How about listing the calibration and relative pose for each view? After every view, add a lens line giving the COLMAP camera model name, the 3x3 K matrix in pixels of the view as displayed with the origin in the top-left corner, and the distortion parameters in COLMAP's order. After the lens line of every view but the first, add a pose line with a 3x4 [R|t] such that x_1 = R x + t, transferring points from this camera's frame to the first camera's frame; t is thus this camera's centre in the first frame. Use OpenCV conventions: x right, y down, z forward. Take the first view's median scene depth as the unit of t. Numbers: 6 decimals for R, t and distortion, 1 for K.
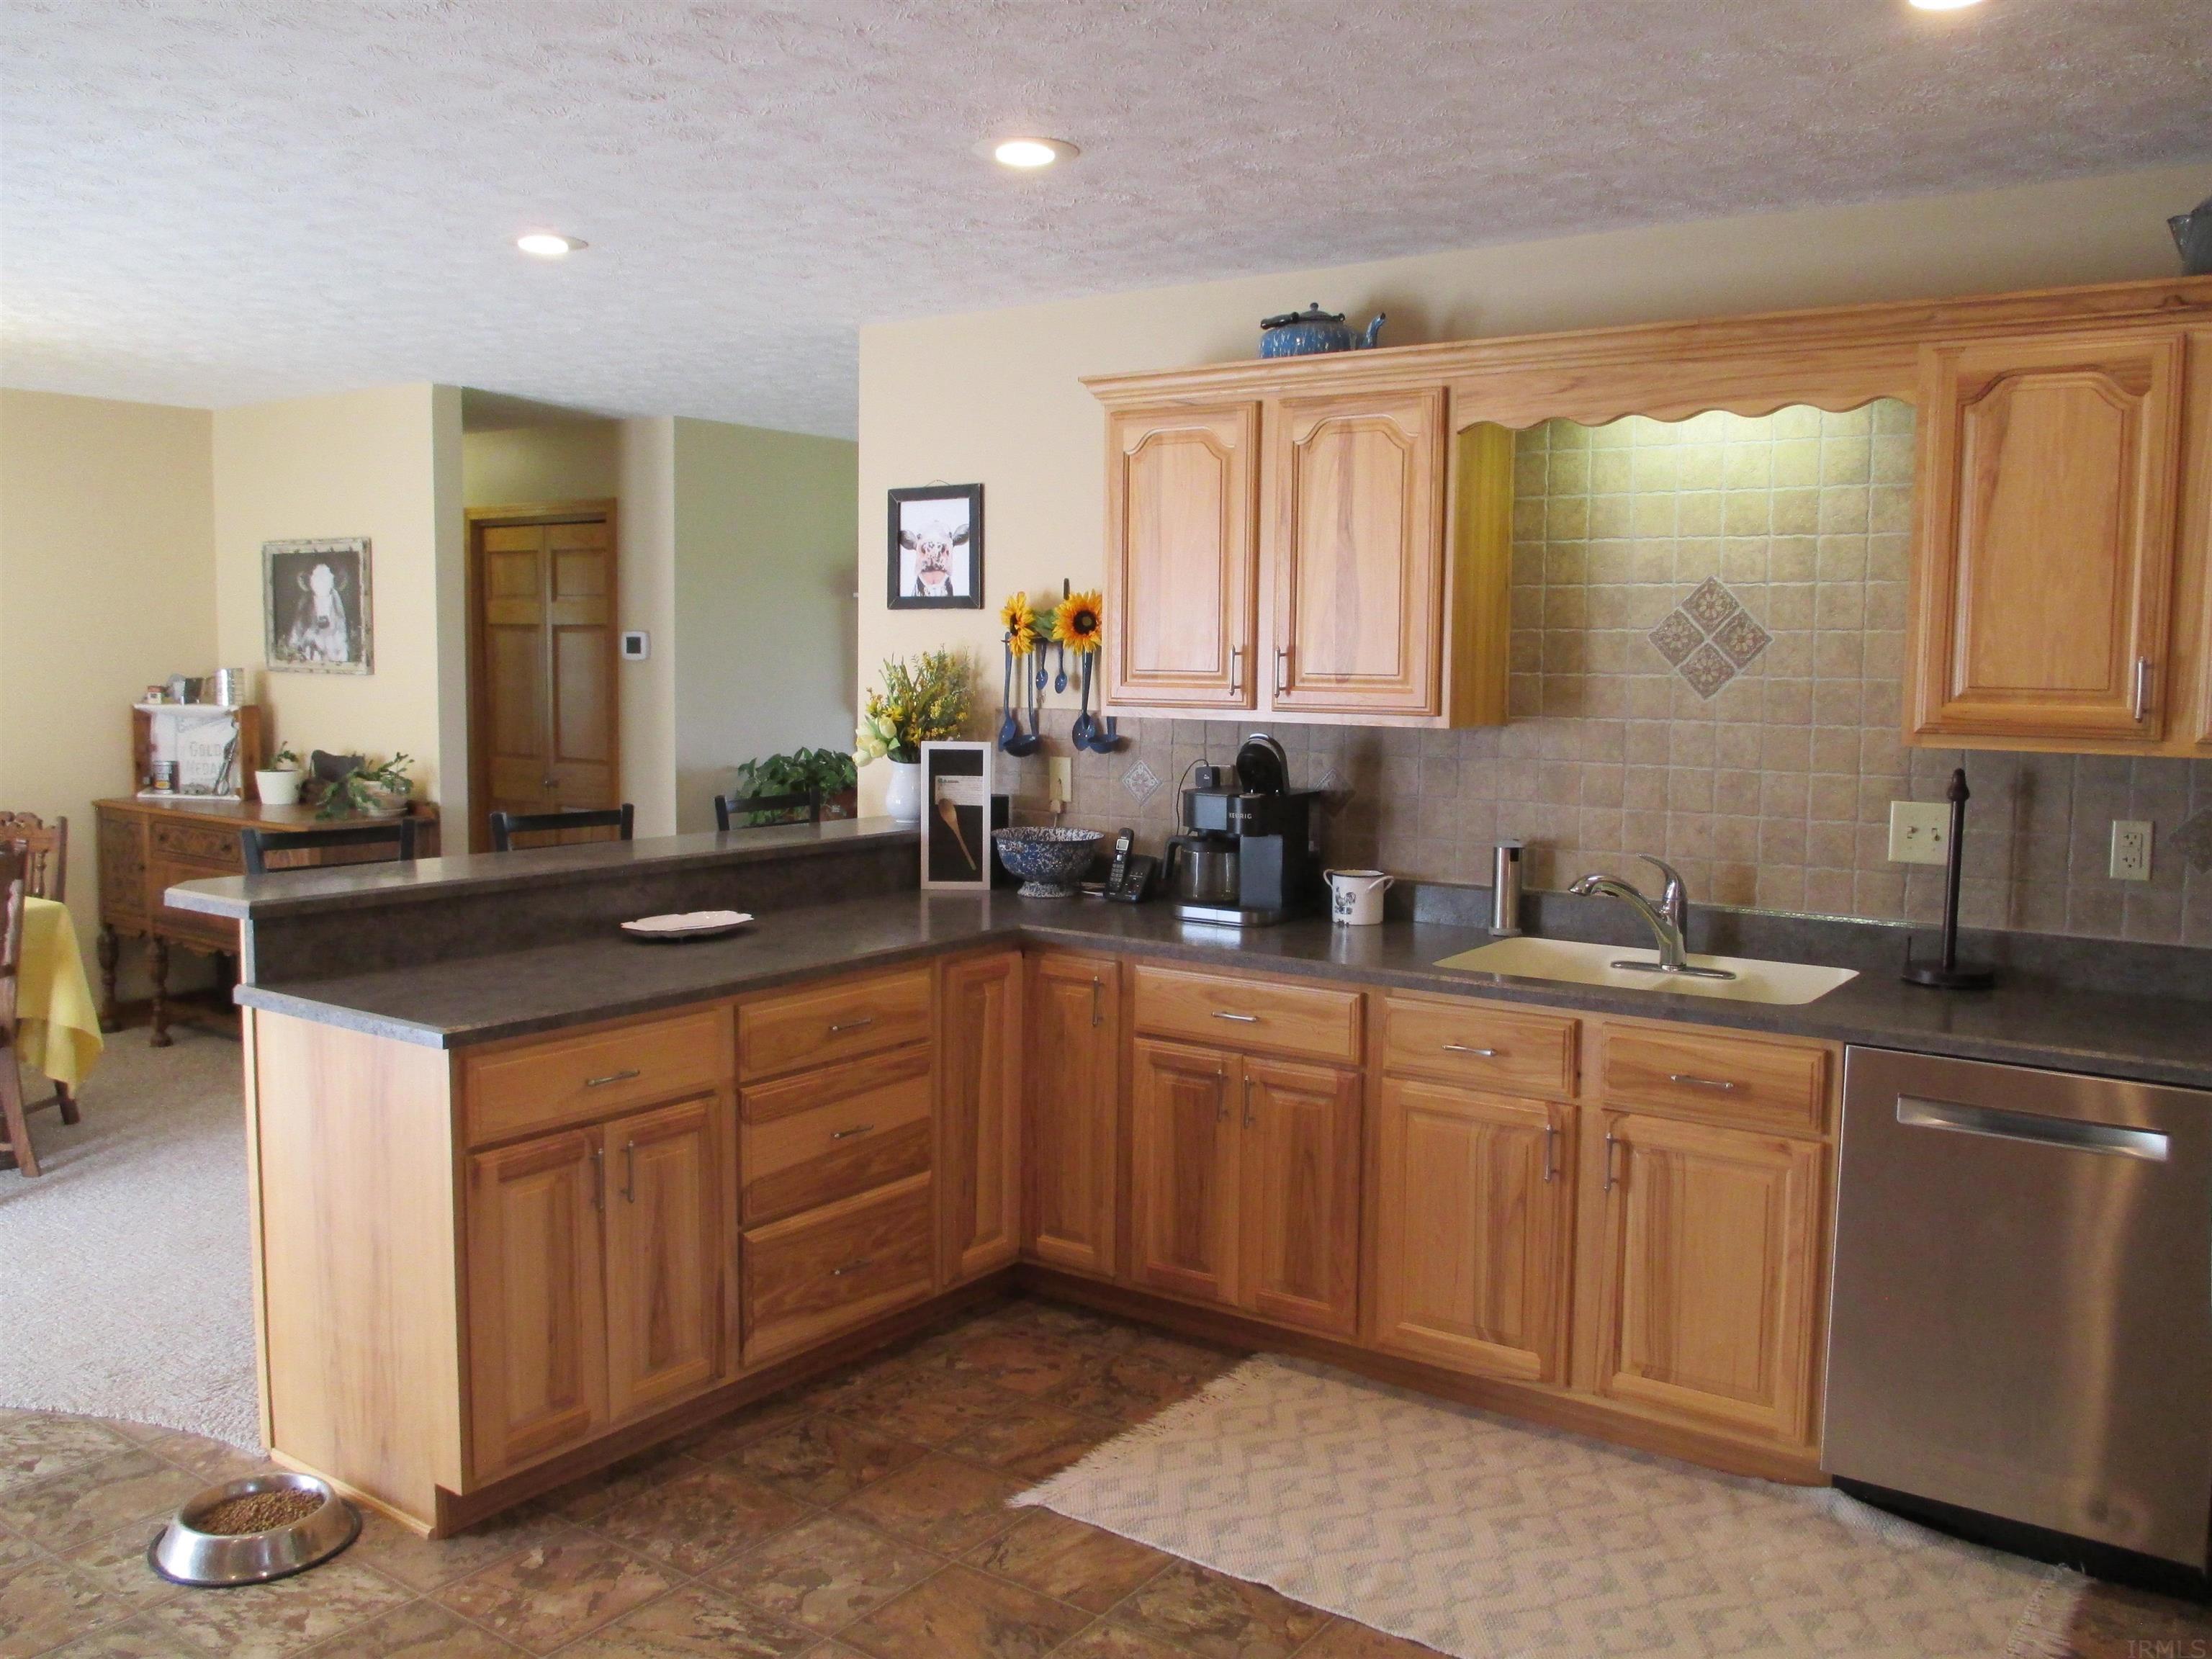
lens RADIAL K [[1811.8, 0, 1101.3], [0, 1811.8, 809.4], [0, 0, 1]] dist [-0.044100, 0.002846]
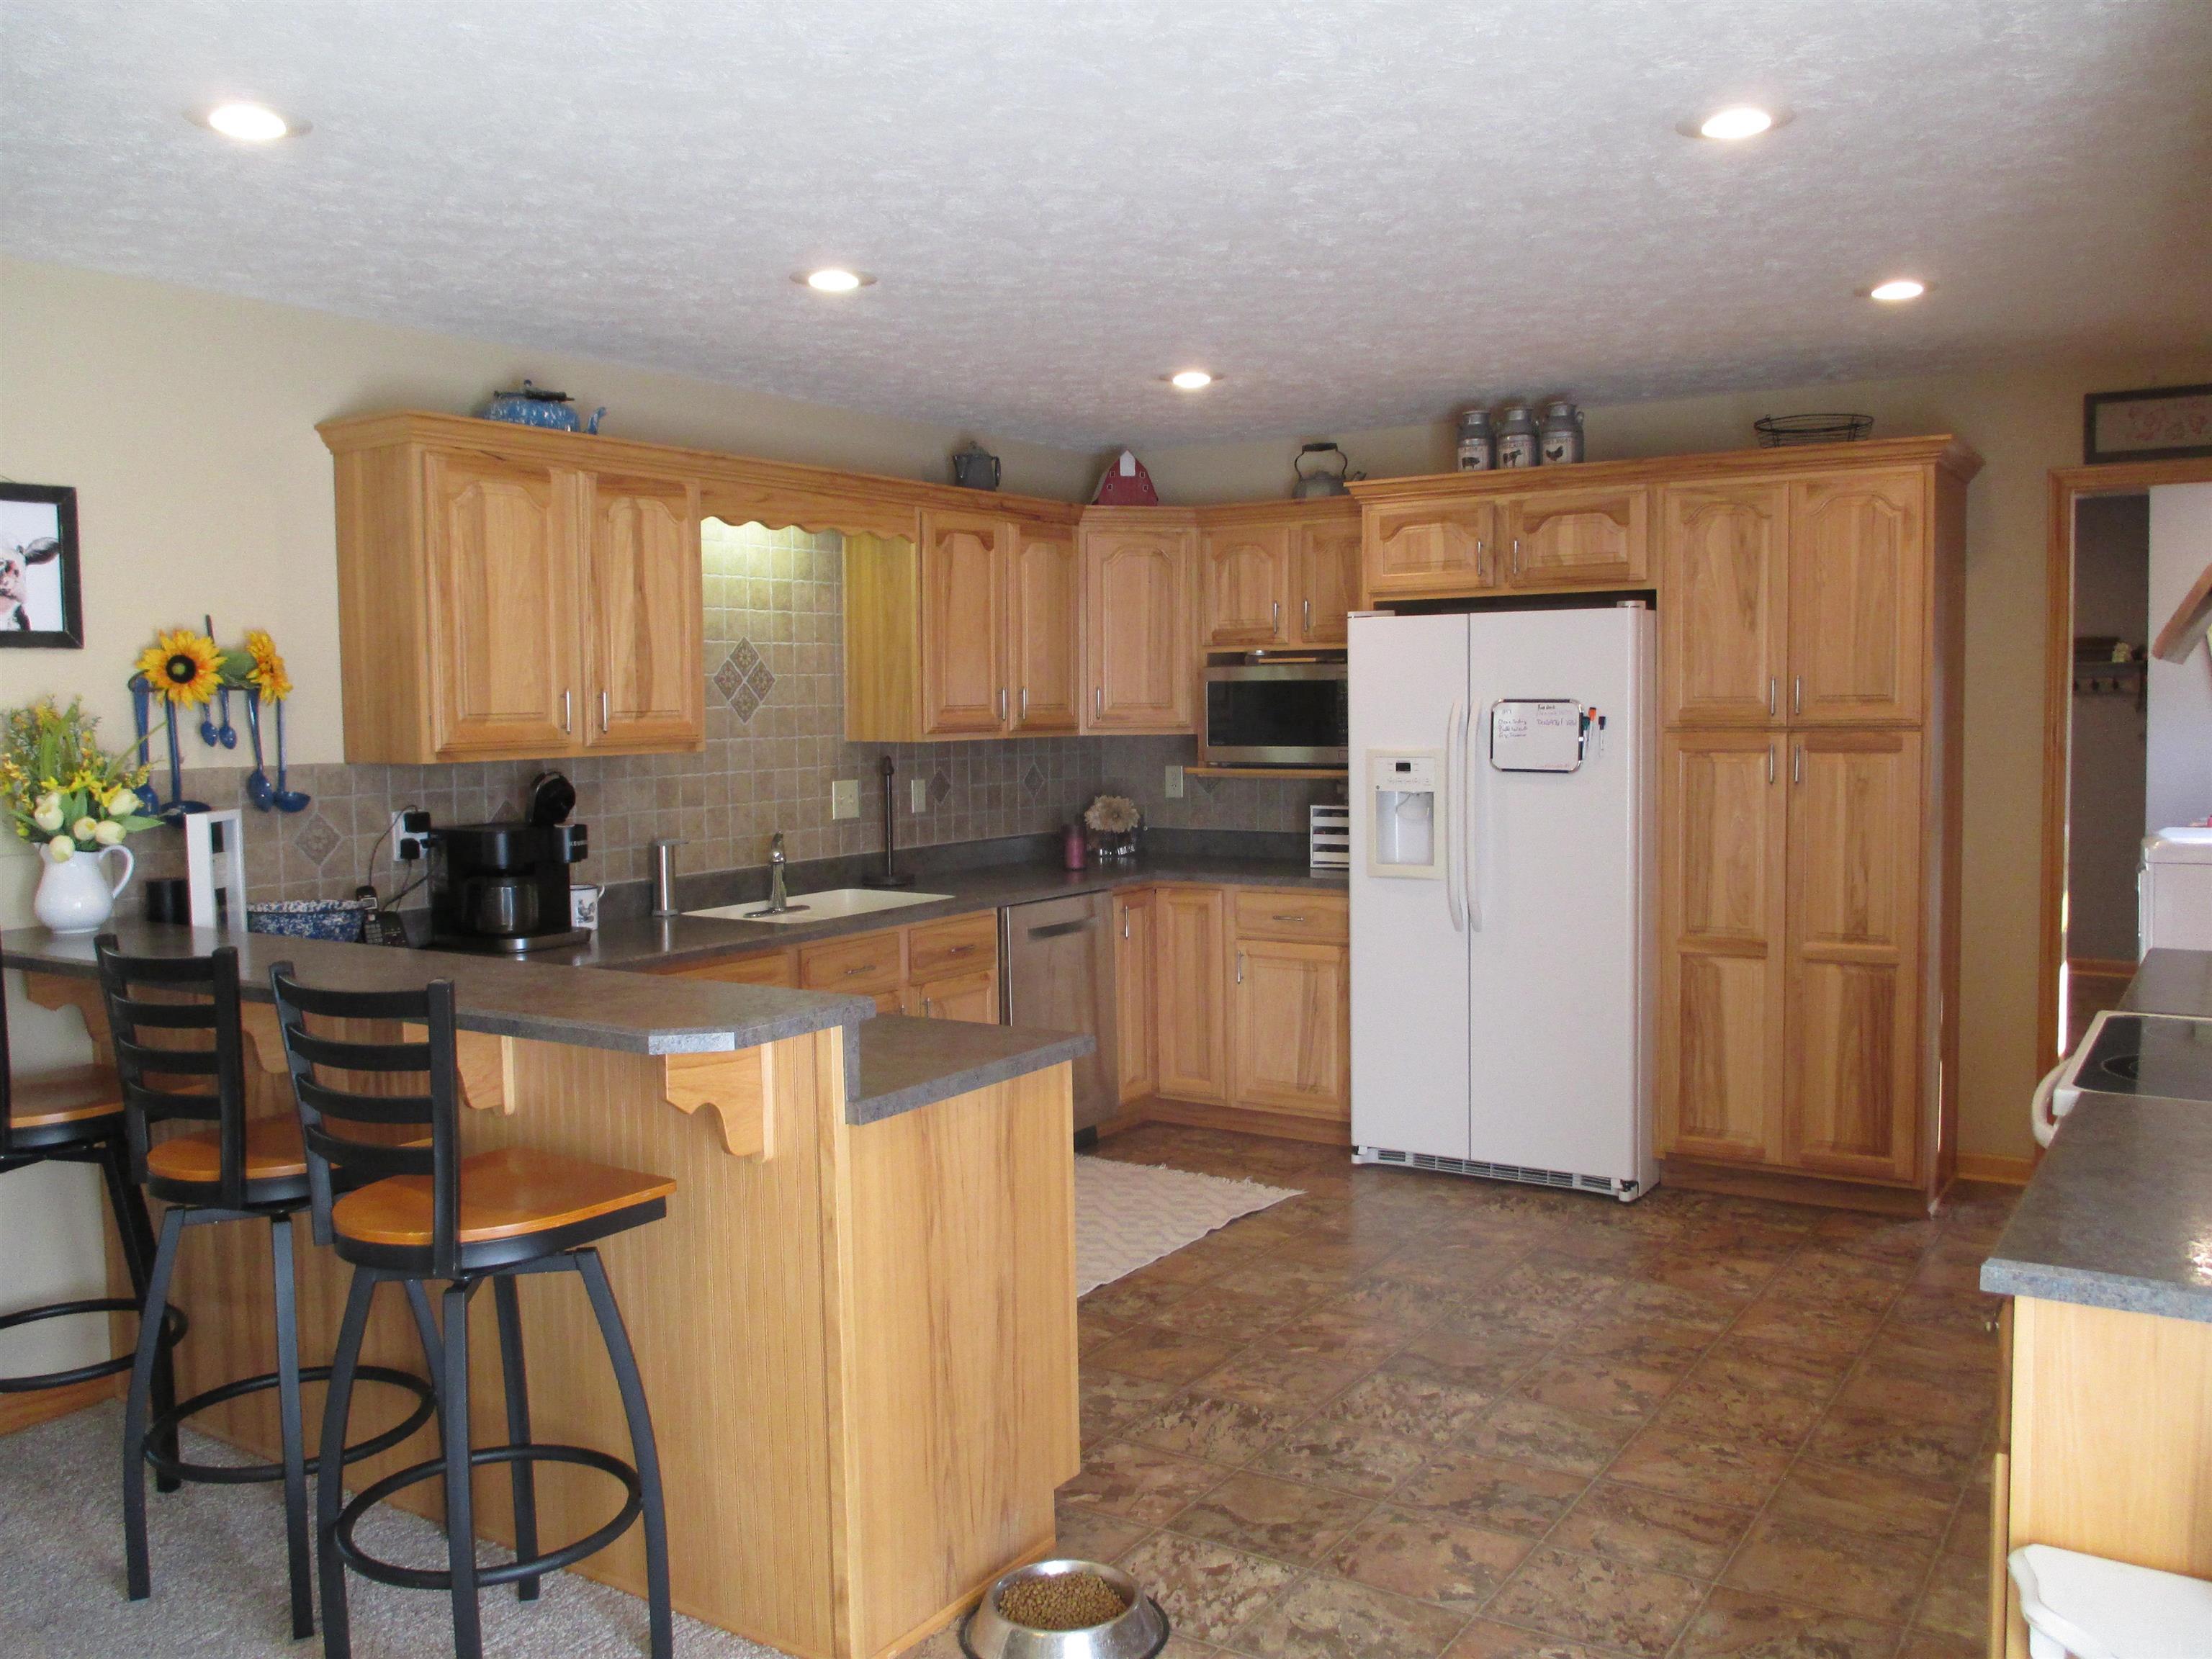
lens RADIAL K [[1811.8, 0, 1087.5], [0, 1811.8, 845.8], [0, 0, 1]] dist [-0.044100, 0.002846]
pose [[-0.023968, -0.098530, 0.994845, -1.195190], [0.090149, 0.990864, 0.100307, -0.090392], [-0.995640, 0.092089, -0.014867, 0.824296]]
